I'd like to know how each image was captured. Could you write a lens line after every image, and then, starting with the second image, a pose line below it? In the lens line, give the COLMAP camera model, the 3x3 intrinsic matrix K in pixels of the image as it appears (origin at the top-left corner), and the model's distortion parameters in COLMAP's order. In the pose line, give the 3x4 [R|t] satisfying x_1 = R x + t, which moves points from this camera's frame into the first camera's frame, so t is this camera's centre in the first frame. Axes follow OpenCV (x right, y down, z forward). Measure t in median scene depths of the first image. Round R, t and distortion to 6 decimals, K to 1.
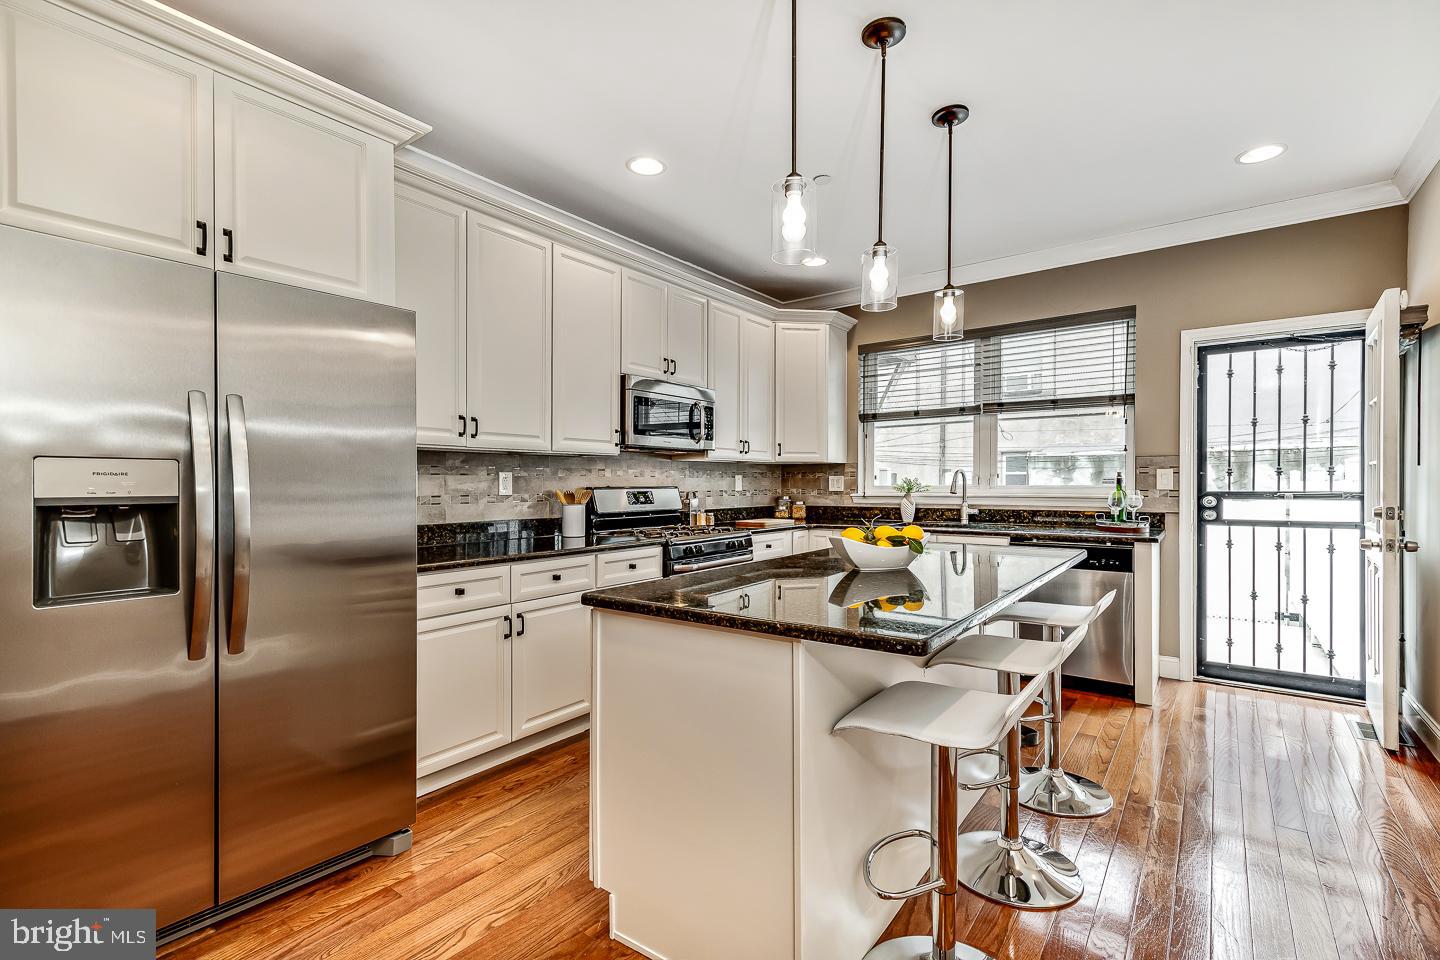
lens RADIAL K [[665.1, 0, 720.0], [0, 665.1, 480.0], [0, 0, 1]] dist [0.003563, 0.000715]
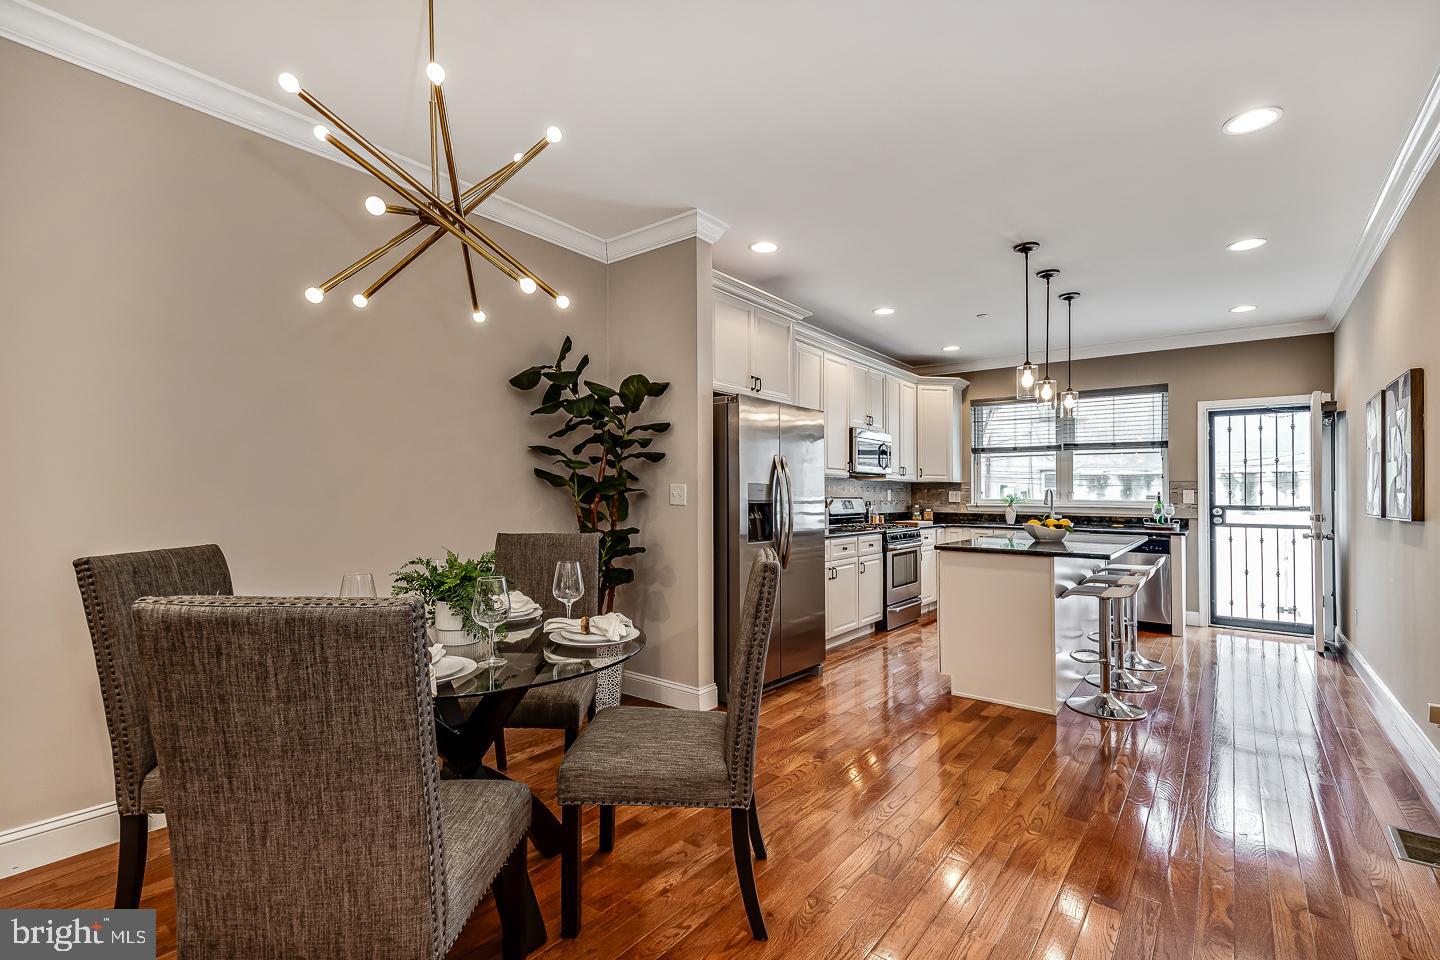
lens RADIAL K [[645.2, 0, 744.2], [0, 645.2, 468.1], [0, 0, 1]] dist [-0.001018, -0.000460]
pose [[0.999911, 0.011618, -0.006597, -0.353447], [-0.011842, 0.999312, -0.035133, -0.002690], [0.006184, 0.035208, 0.999361, -0.503494]]
